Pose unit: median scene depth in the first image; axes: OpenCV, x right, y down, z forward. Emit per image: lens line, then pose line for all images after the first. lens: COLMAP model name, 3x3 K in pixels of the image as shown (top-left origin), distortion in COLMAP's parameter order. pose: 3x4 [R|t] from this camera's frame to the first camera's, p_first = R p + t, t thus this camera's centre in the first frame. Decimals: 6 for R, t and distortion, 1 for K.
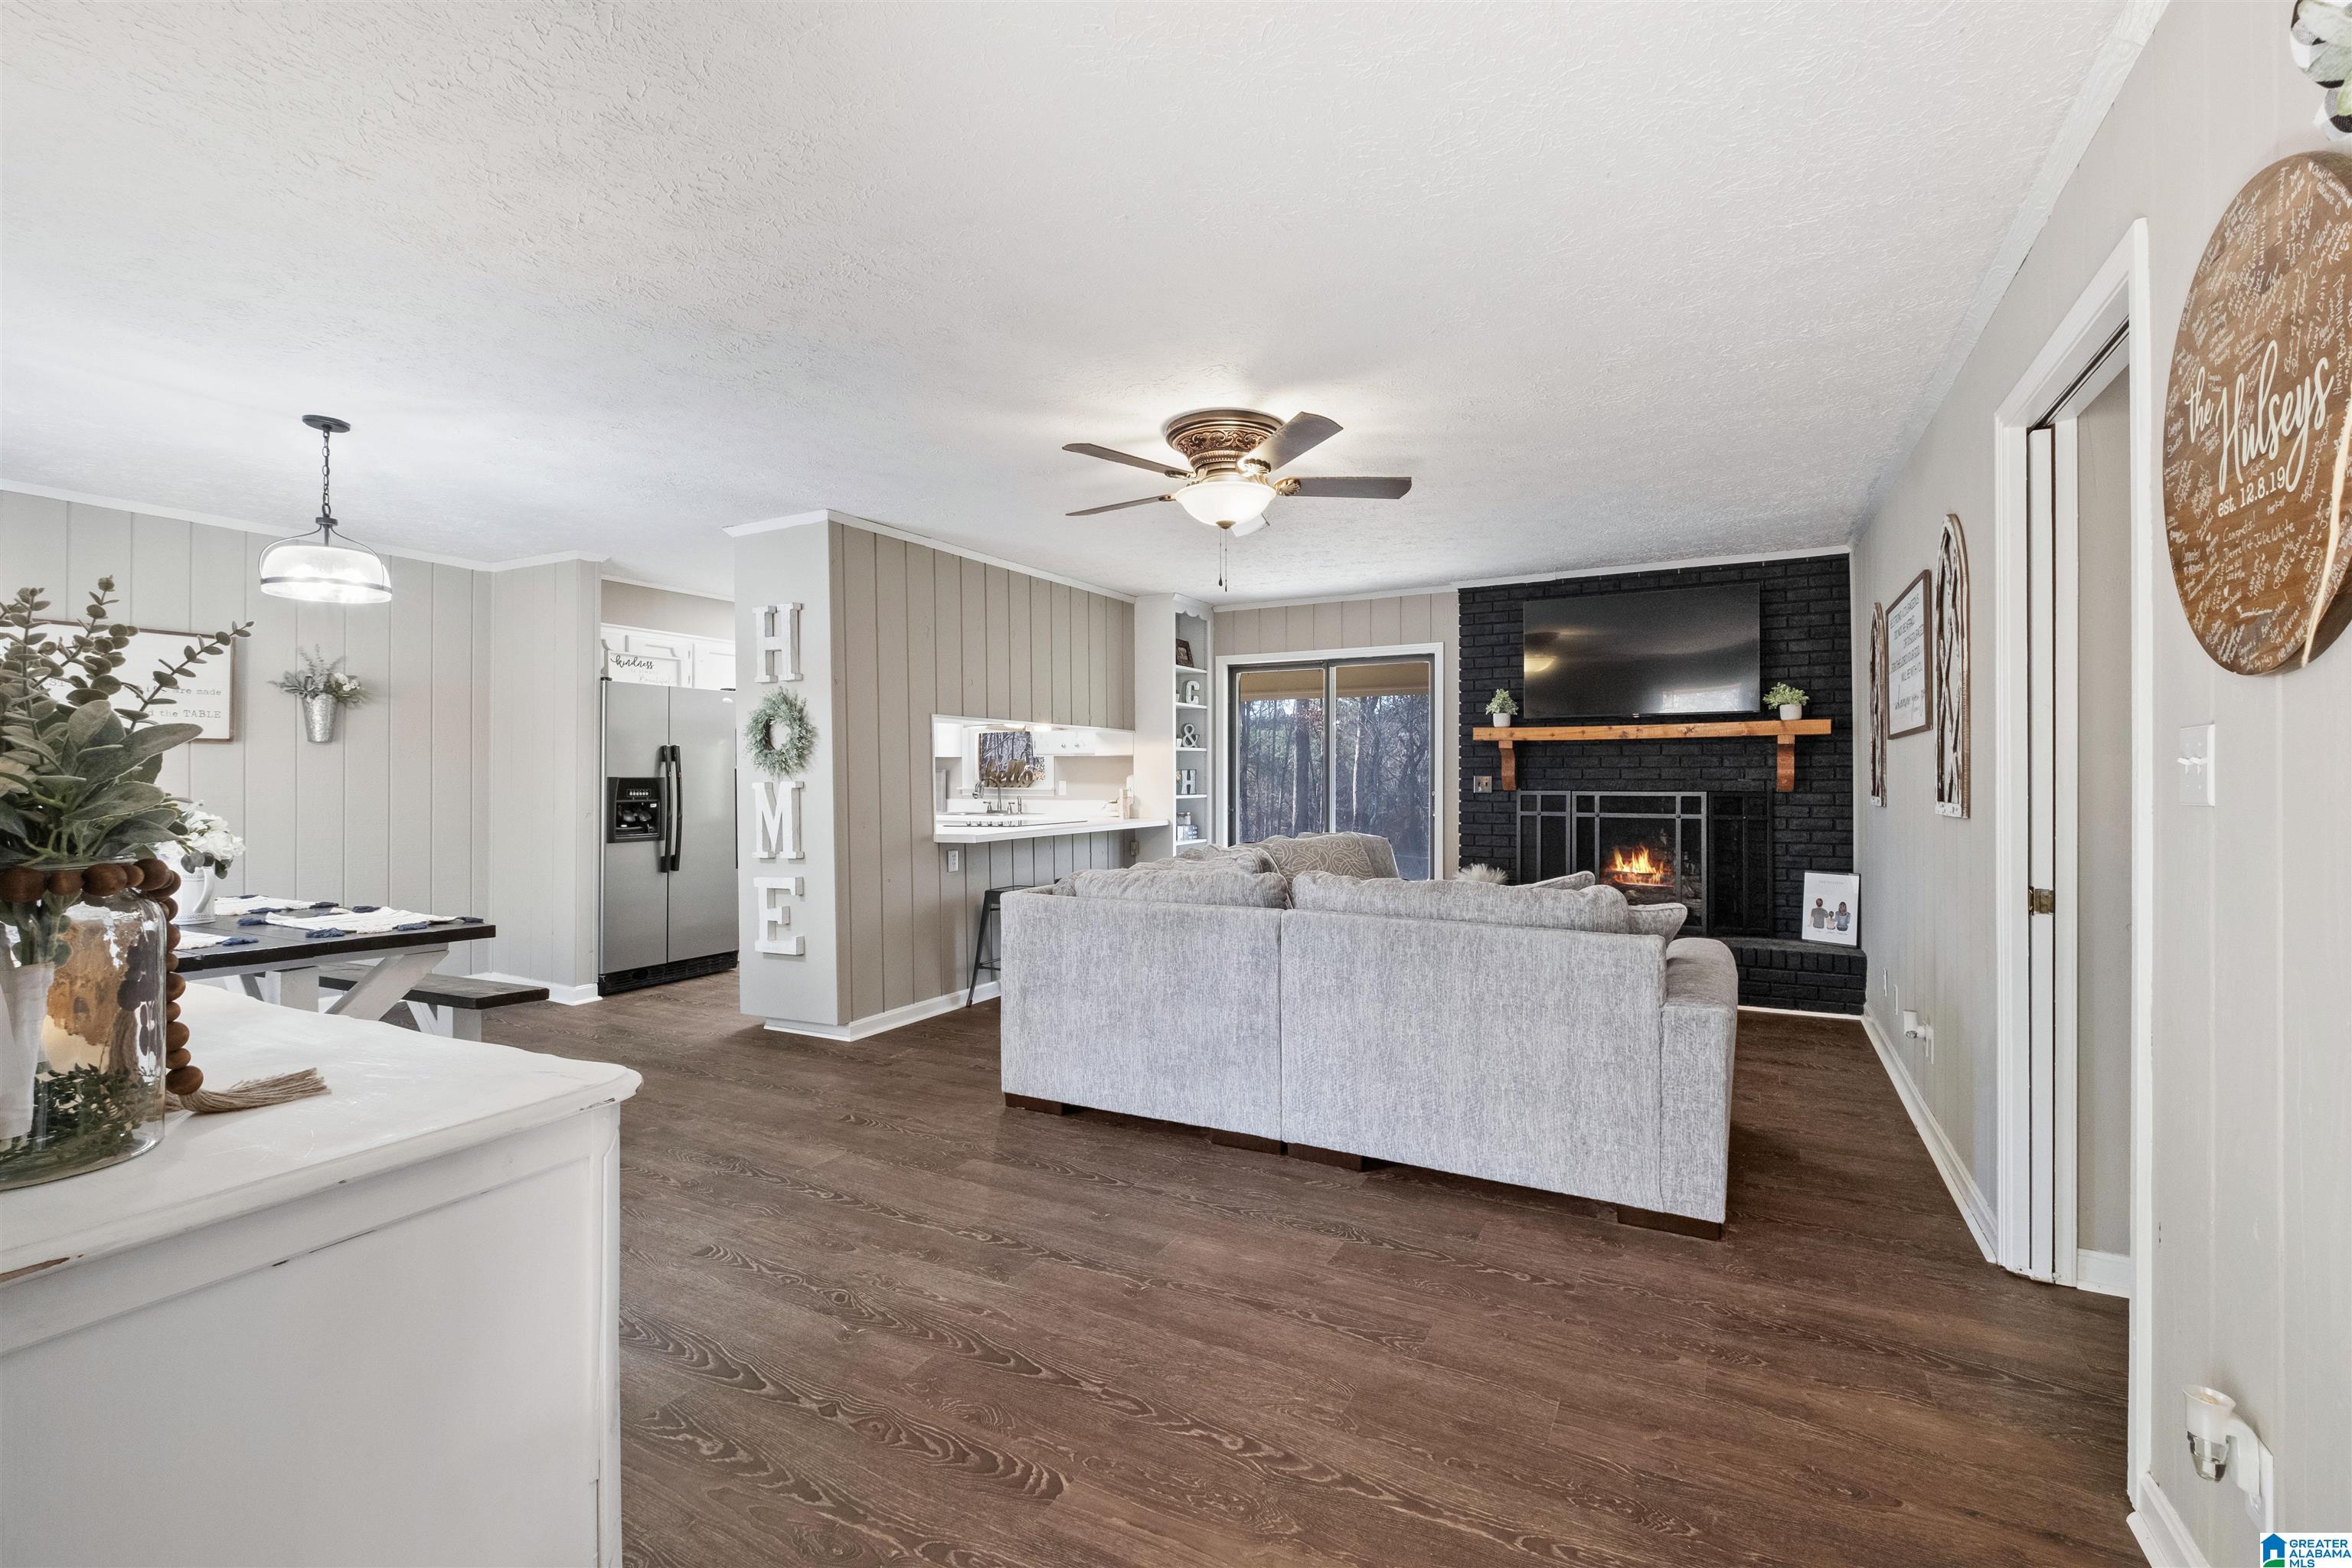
lens RADIAL K [[1043.7, 0, 1177.3], [0, 1043.7, 764.7], [0, 0, 1]] dist [0.011712, -0.007832]
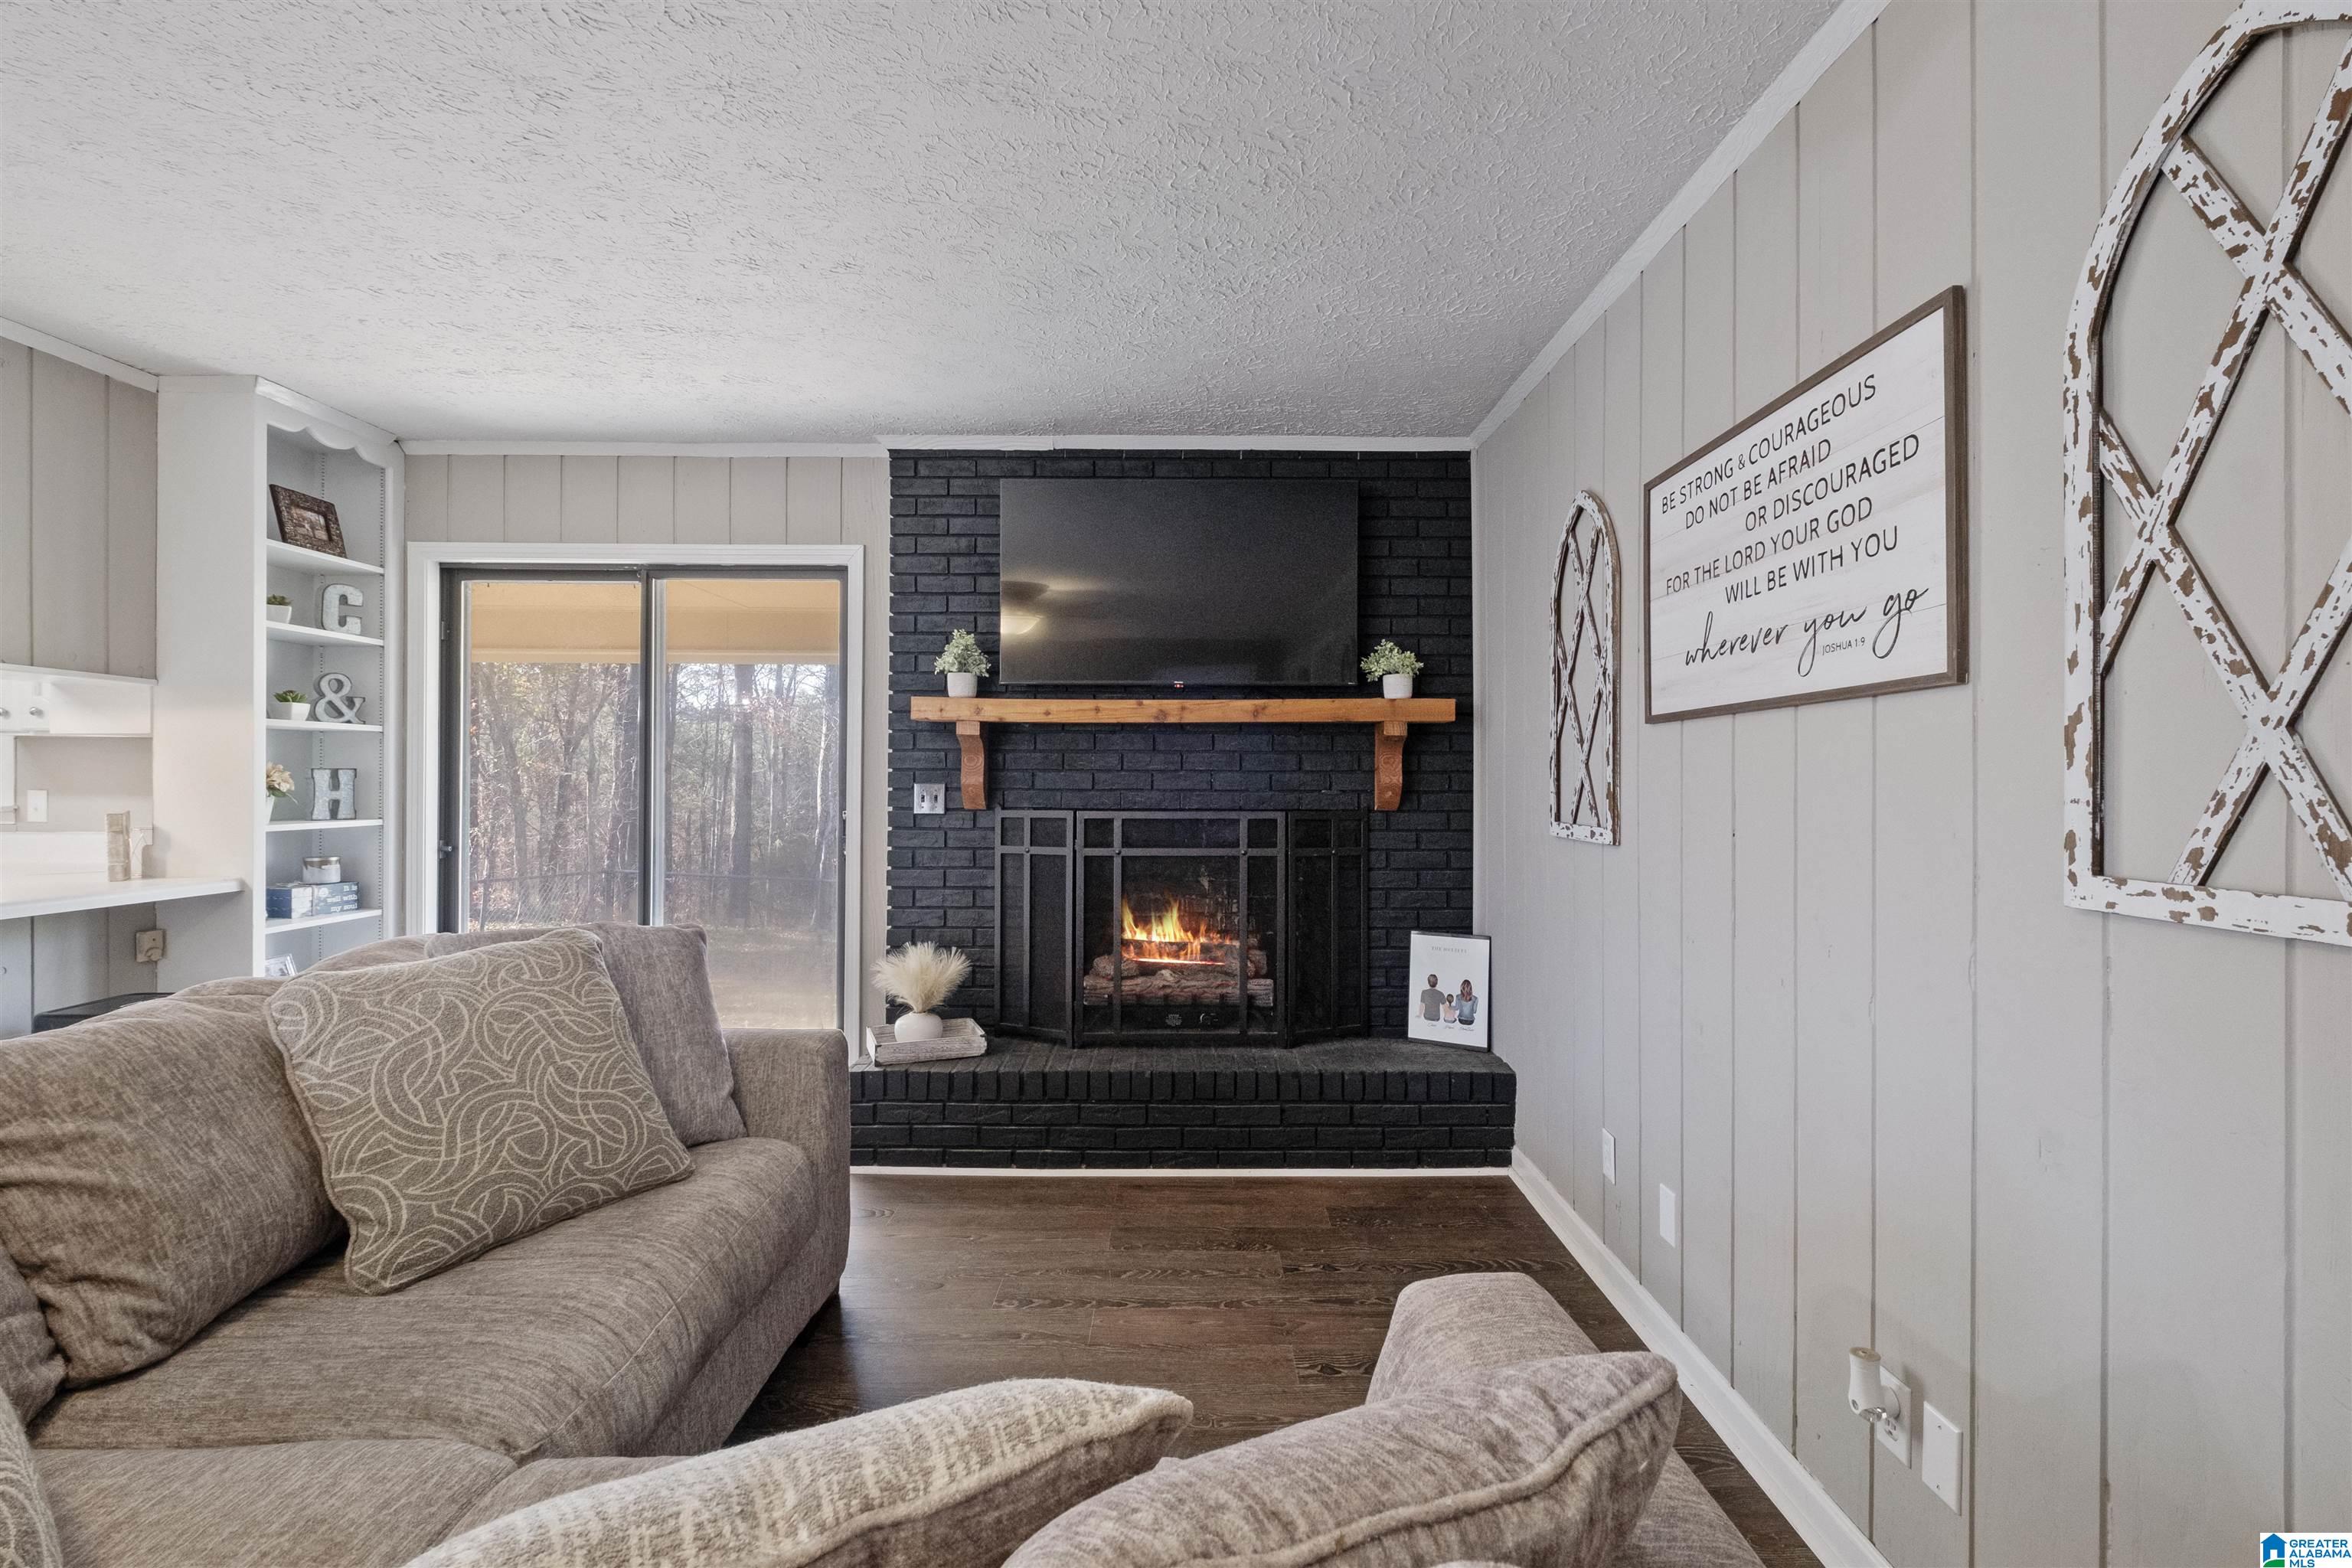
lens RADIAL K [[1043.7, 0, 1193.8], [0, 1043.7, 780.5], [0, 0, 1]] dist [0.011712, -0.007832]
pose [[0.877165, 0.003698, 0.480175, 0.176622], [-0.009936, 0.999896, 0.010449, 0.001847], [-0.480086, -0.013936, 0.877110, 0.523376]]
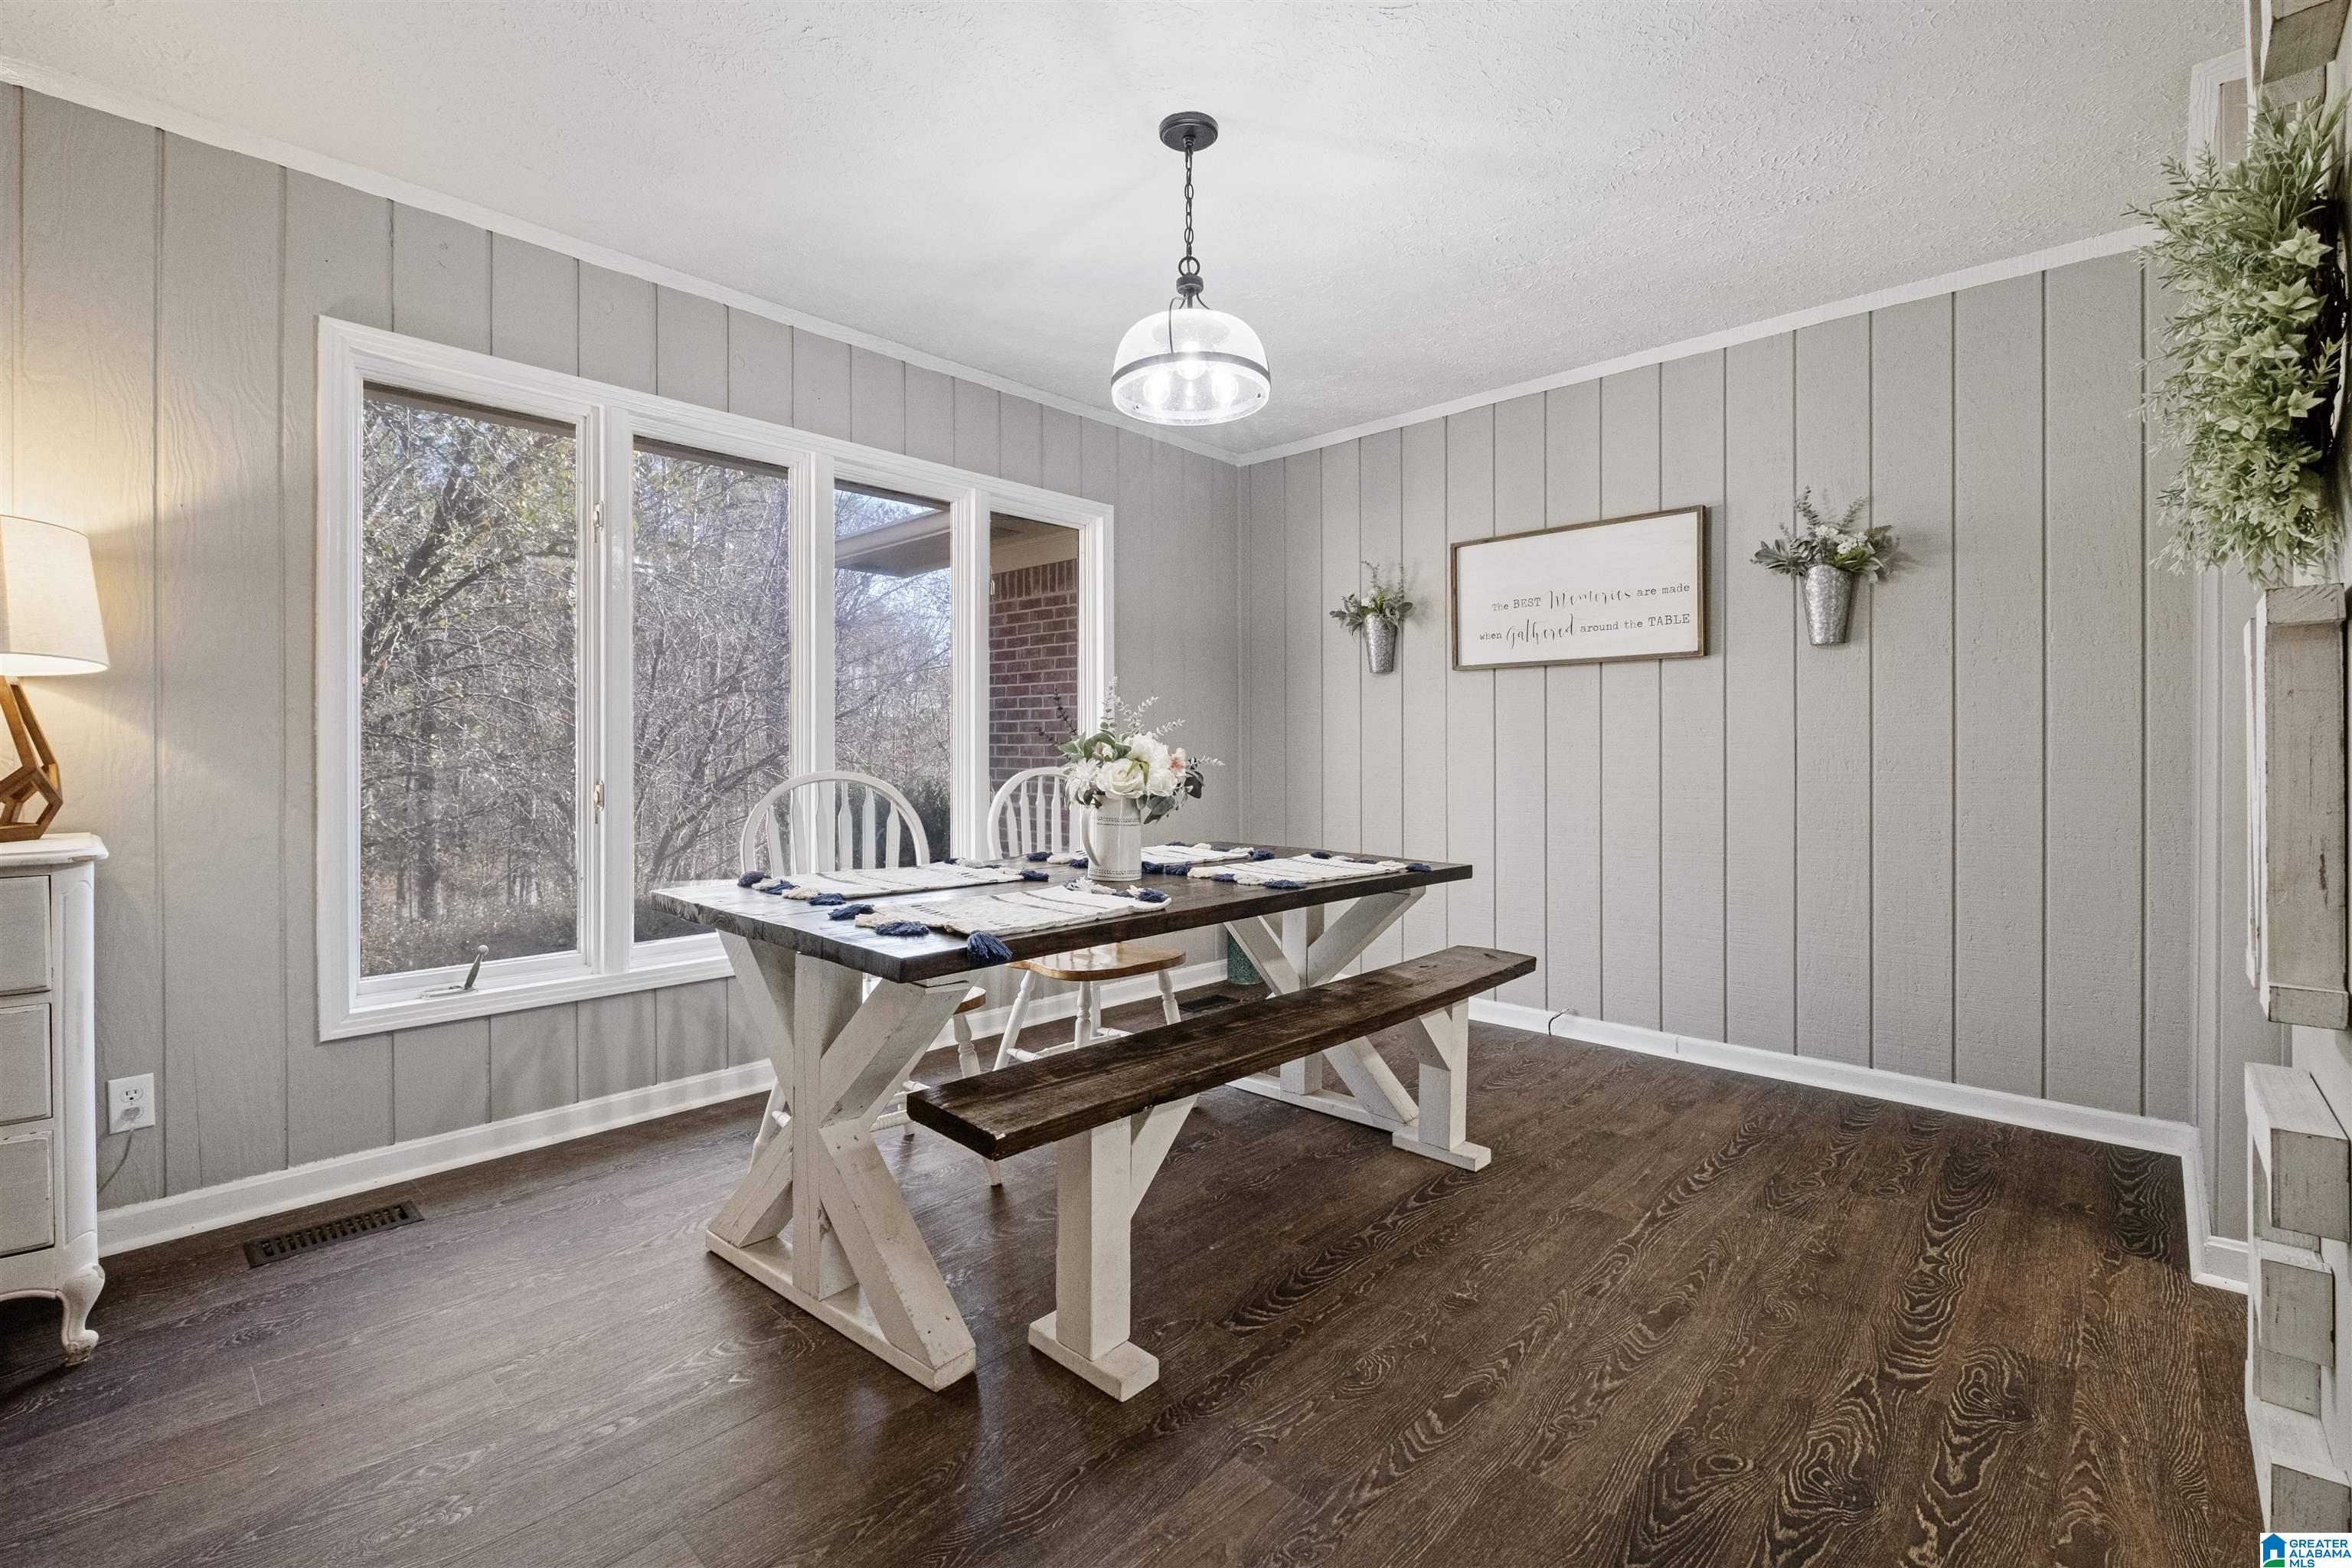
lens RADIAL K [[1043.7, 0, 1162.4], [0, 1043.7, 747.9], [0, 0, 1]] dist [0.011712, -0.007832]
pose [[-0.261635, 0.000449, -0.965167, -0.126289], [0.014237, 0.999893, -0.003395, 0.035163], [0.965062, -0.014629, -0.261614, 0.783139]]
